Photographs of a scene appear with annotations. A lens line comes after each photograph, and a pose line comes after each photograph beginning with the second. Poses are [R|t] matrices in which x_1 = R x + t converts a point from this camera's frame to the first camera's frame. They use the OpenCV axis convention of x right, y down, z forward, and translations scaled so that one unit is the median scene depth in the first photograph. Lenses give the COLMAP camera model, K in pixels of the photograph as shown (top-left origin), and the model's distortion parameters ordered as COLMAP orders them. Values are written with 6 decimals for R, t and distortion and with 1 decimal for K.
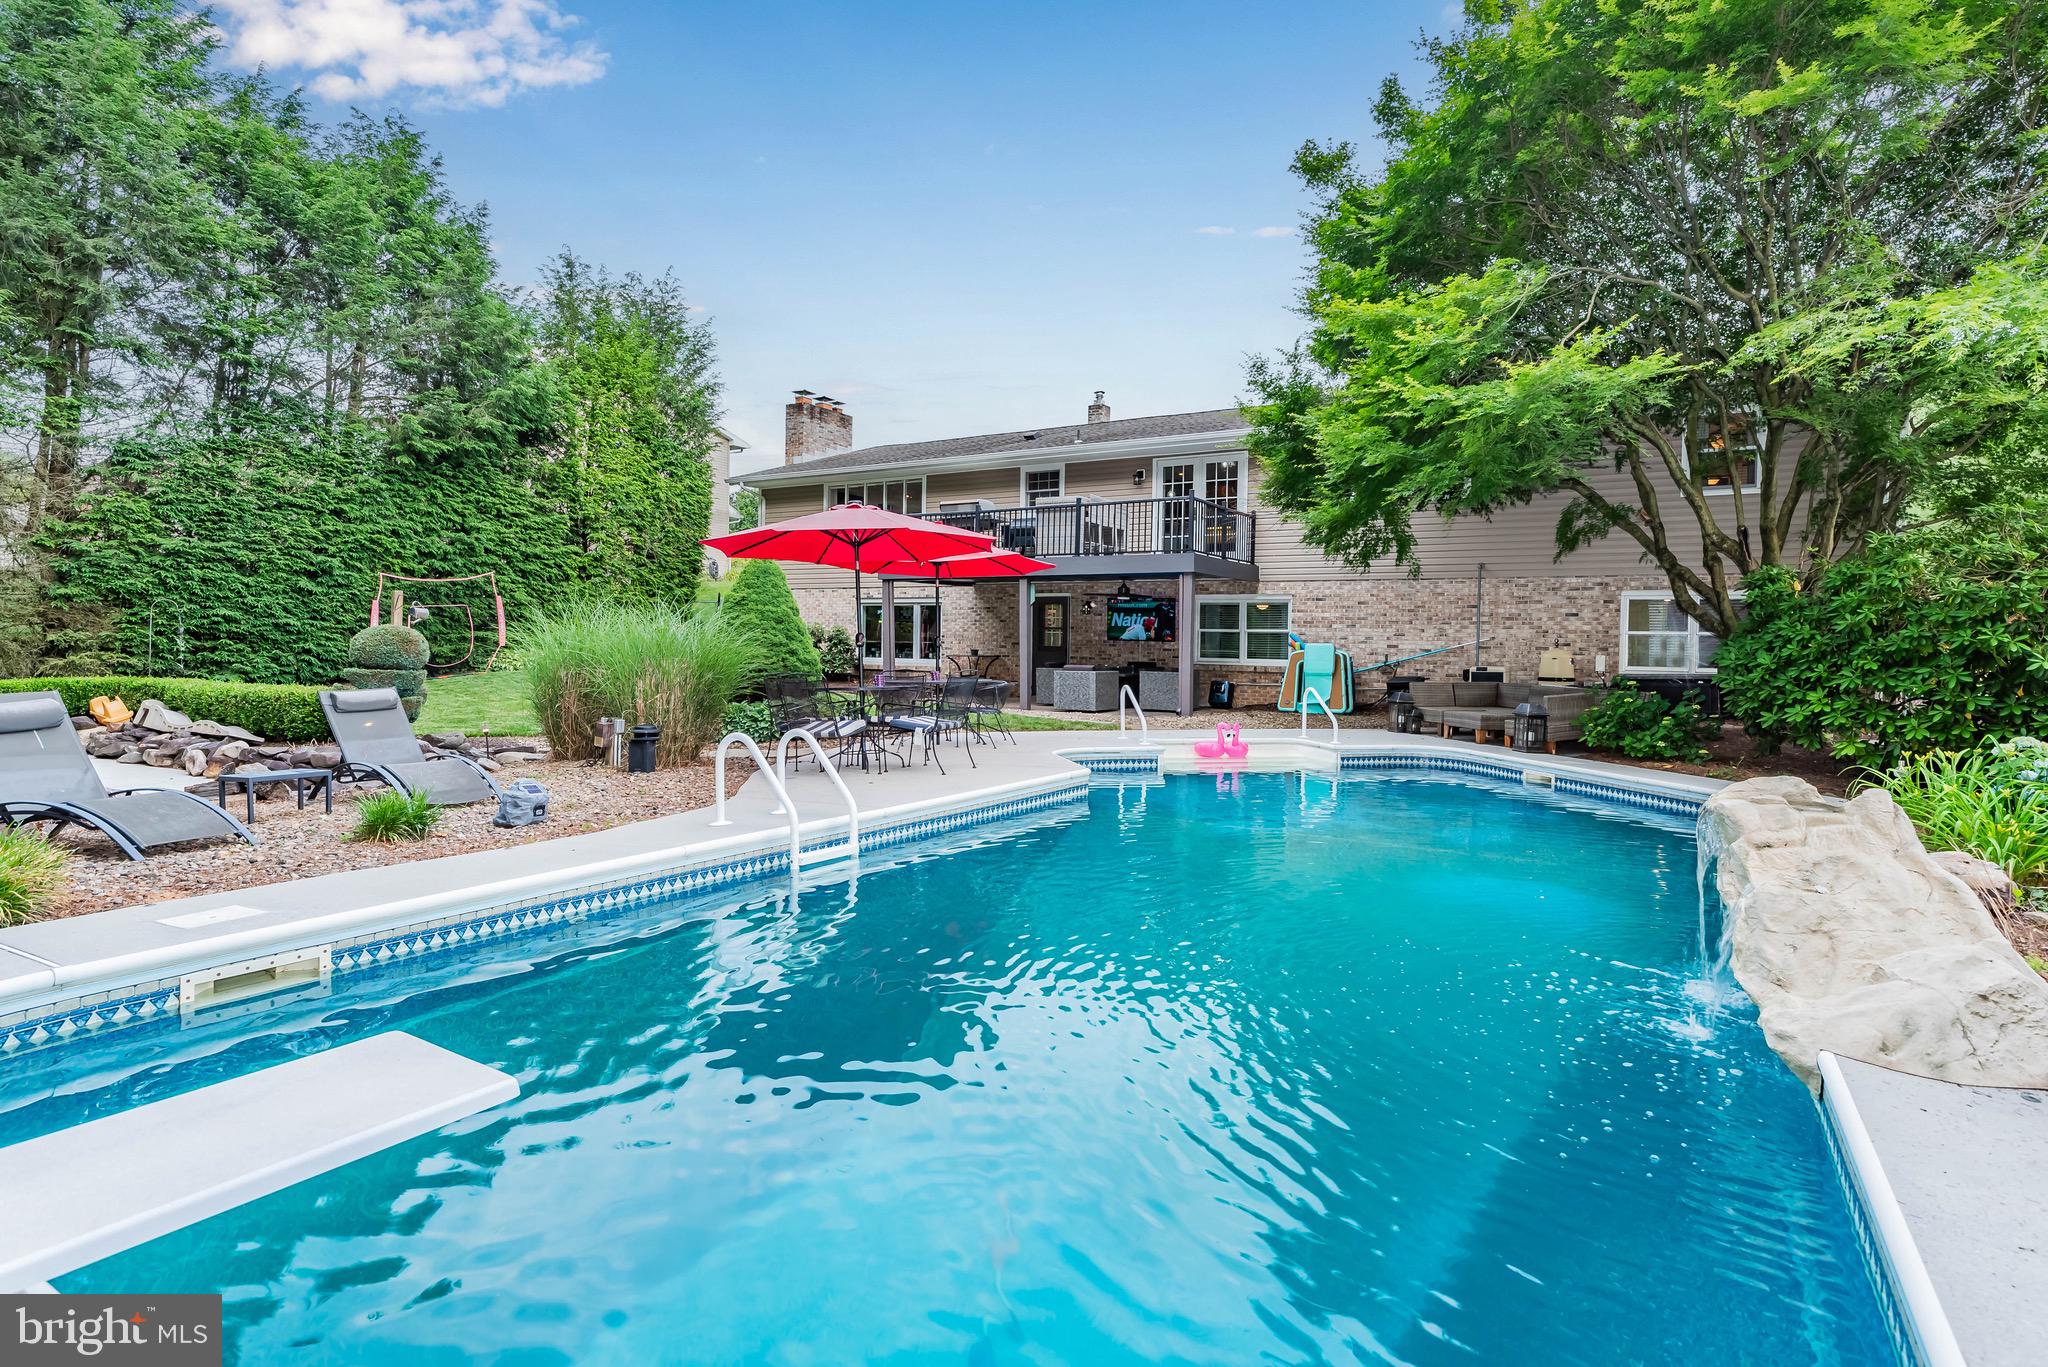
lens RADIAL K [[1035.8, 0, 1045.3], [0, 1035.8, 670.8], [0, 0, 1]] dist [-0.002669, 0.000630]
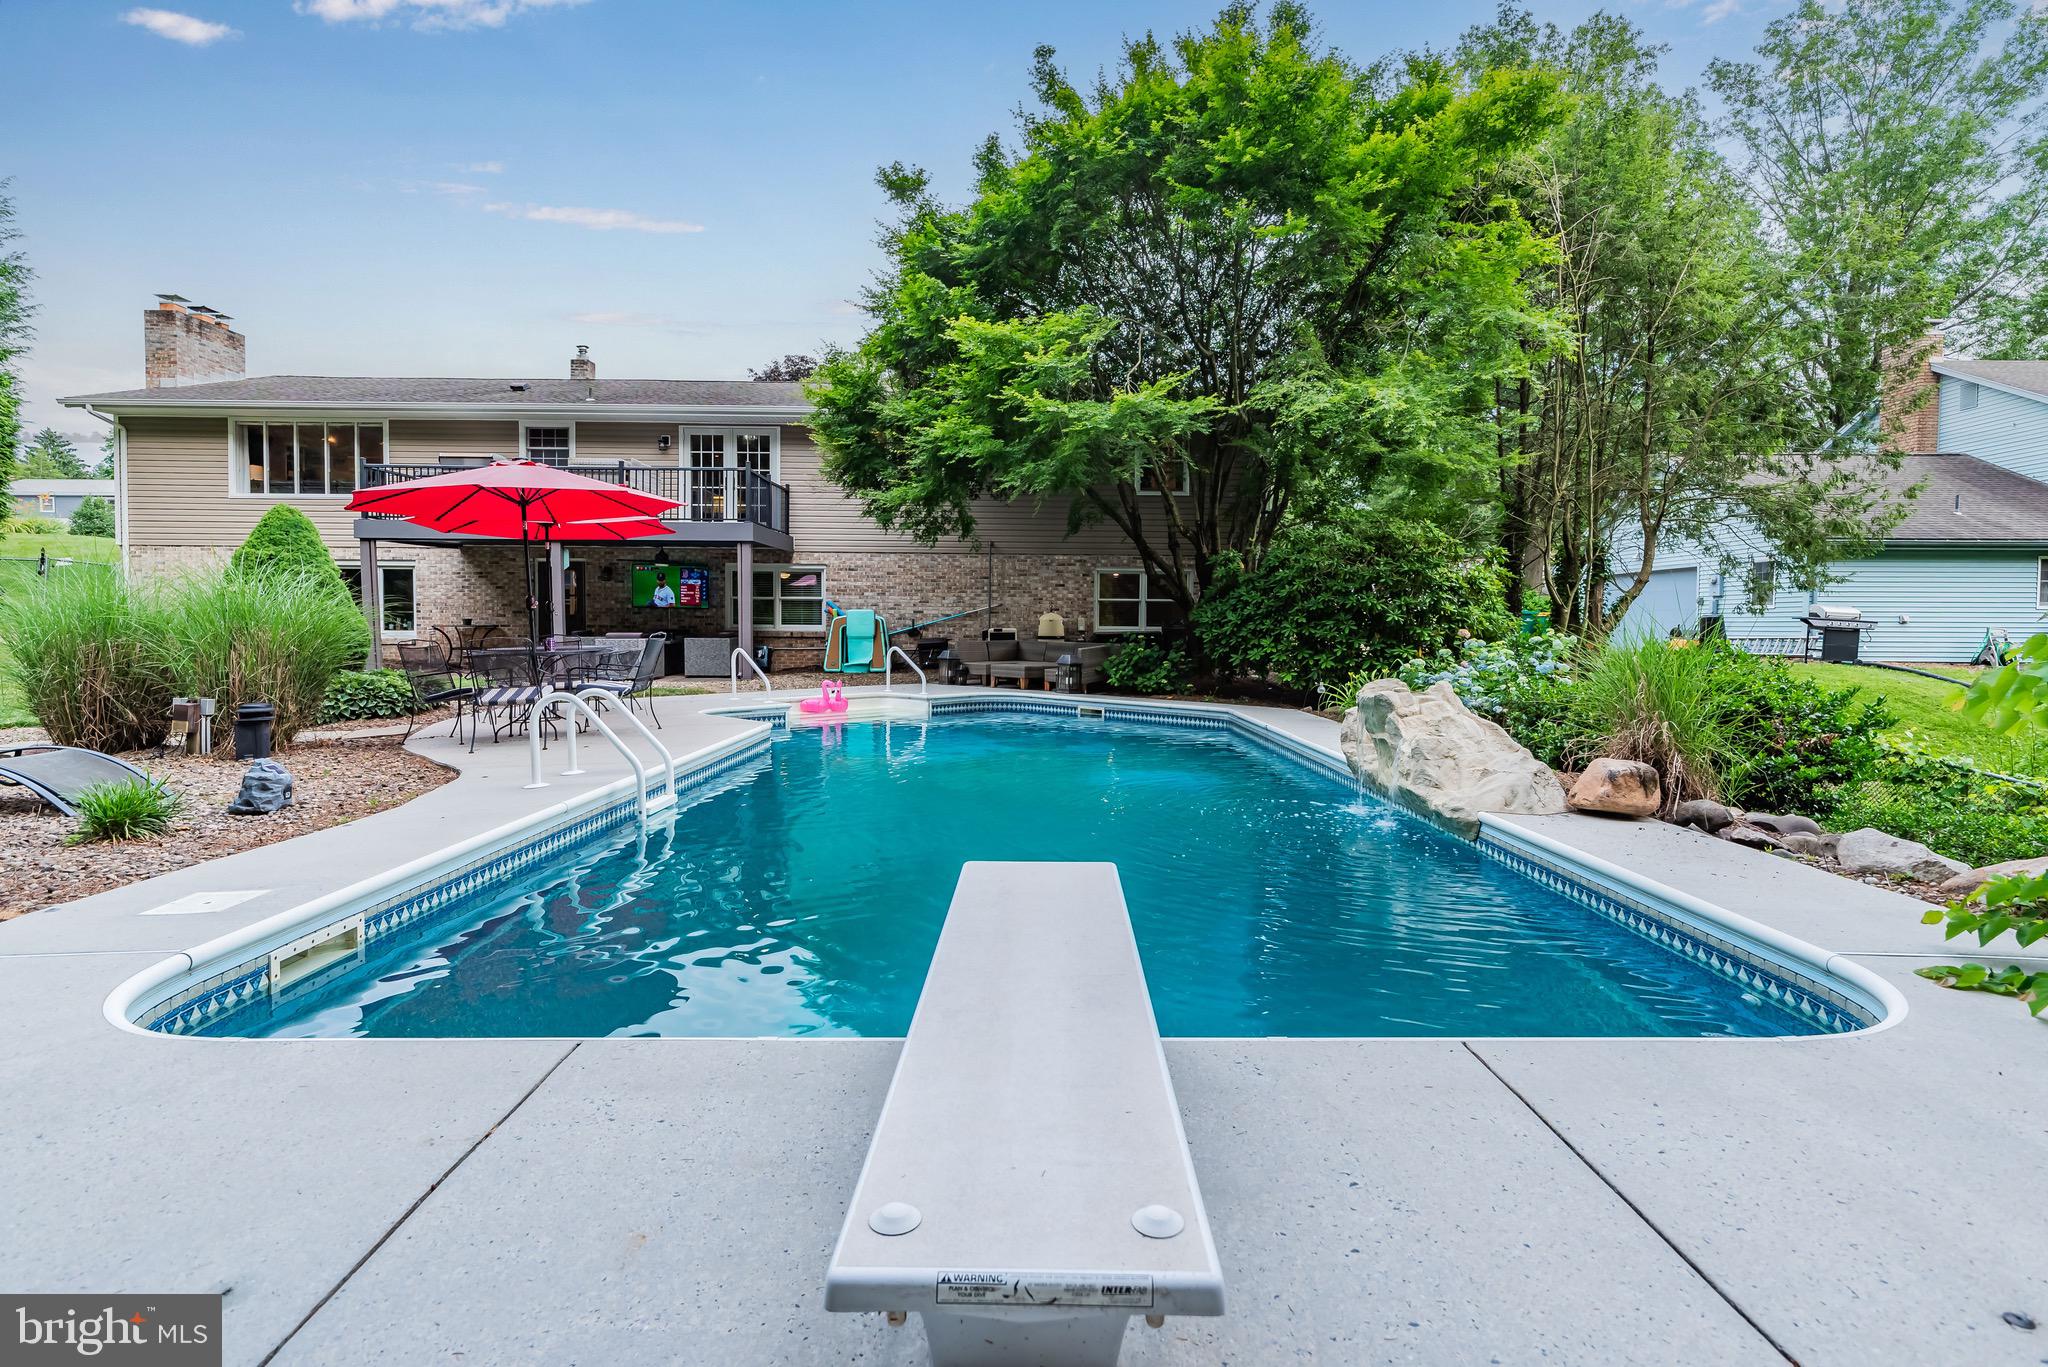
lens RADIAL K [[1035.8, 0, 1018.1], [0, 1035.8, 669.8], [0, 0, 1]] dist [-0.002669, 0.000630]
pose [[0.854060, -0.033322, 0.519107, -0.200154], [0.019467, 0.999294, 0.032118, 0.006708], [-0.519811, -0.017326, 0.854106, -0.036826]]
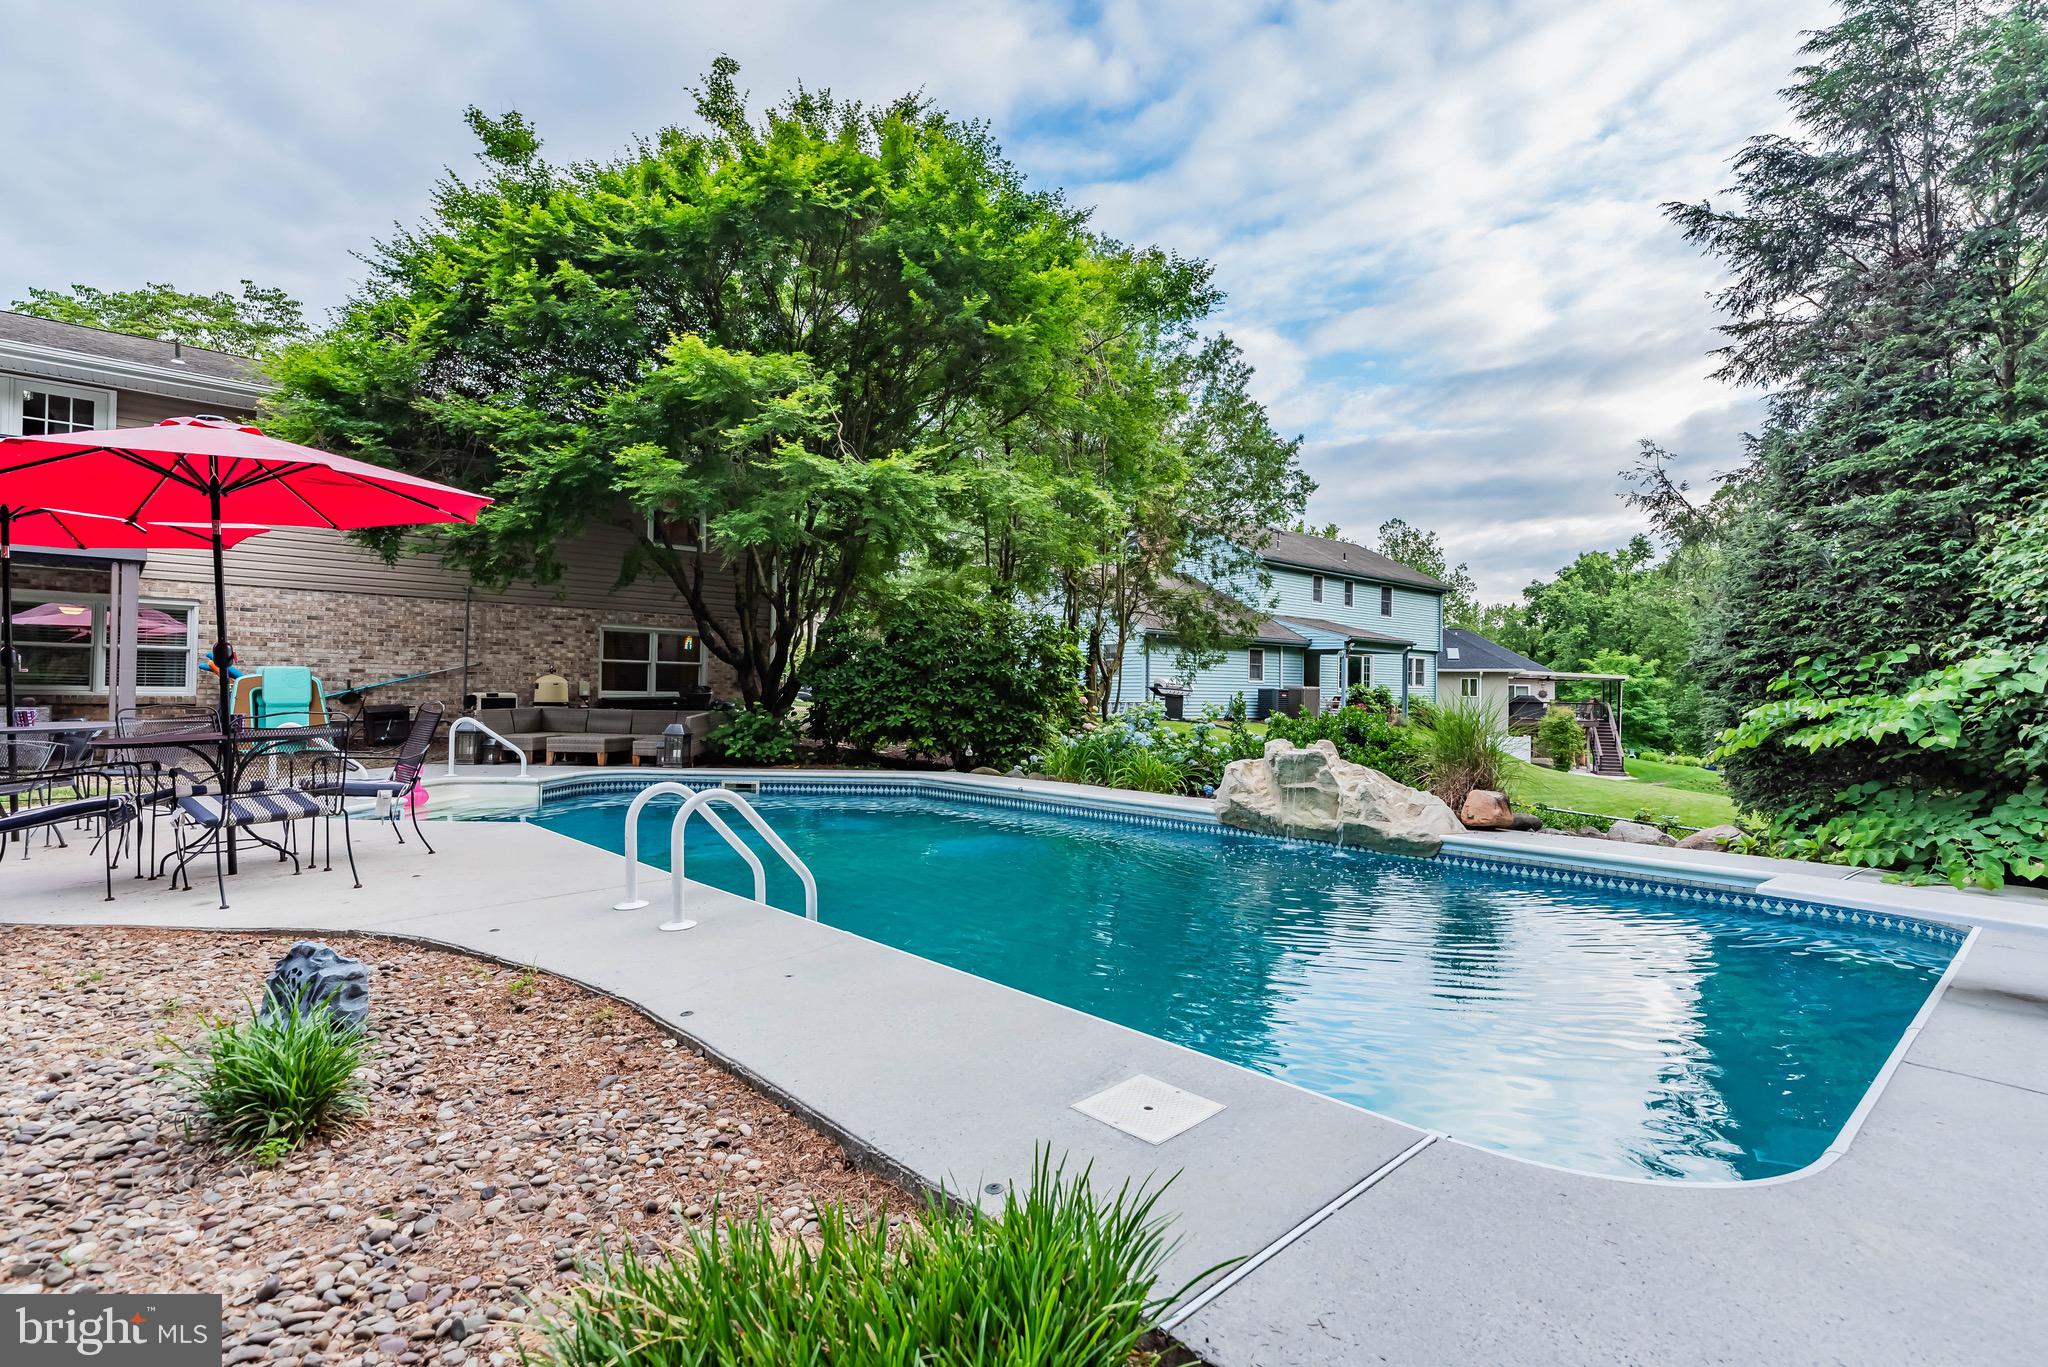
lens RADIAL K [[1035.8, 0, 1054.6], [0, 1035.8, 685.2], [0, 0, 1]] dist [-0.002669, 0.000630]
pose [[0.255981, -0.003837, 0.966674, -0.422904], [0.014357, 0.999897, 0.000167, -0.004066], [-0.966575, 0.013836, 0.256010, 0.269013]]
